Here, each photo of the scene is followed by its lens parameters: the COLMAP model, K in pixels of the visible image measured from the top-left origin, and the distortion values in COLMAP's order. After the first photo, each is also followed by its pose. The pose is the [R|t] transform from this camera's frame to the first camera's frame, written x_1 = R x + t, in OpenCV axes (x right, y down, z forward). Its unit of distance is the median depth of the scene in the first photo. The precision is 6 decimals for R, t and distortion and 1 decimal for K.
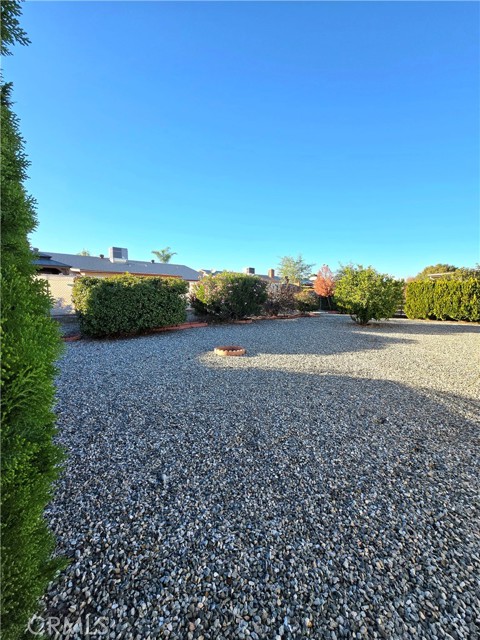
lens RADIAL K [[249.1, 0, 238.5], [0, 249.1, 321.4], [0, 0, 1]] dist [0.000873, -0.000261]
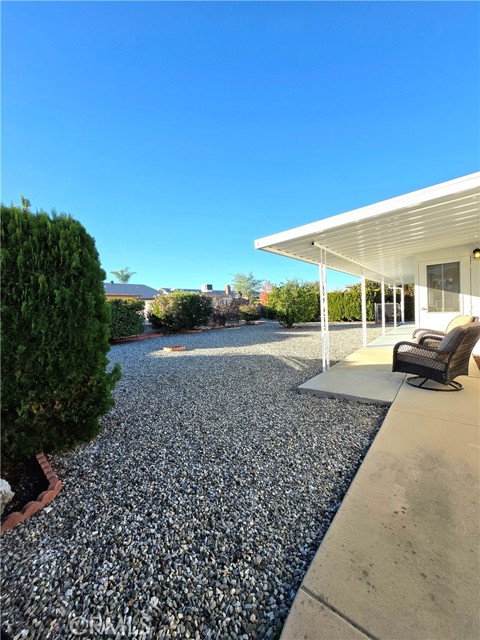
lens RADIAL K [[249.1, 0, 238.5], [0, 249.1, 321.4], [0, 0, 1]] dist [0.000873, -0.000261]
pose [[0.989054, -0.056453, 0.136326, 0.072399], [0.064416, 0.996422, -0.054721, 0.034239], [-0.132749, 0.062904, 0.989152, -0.234523]]
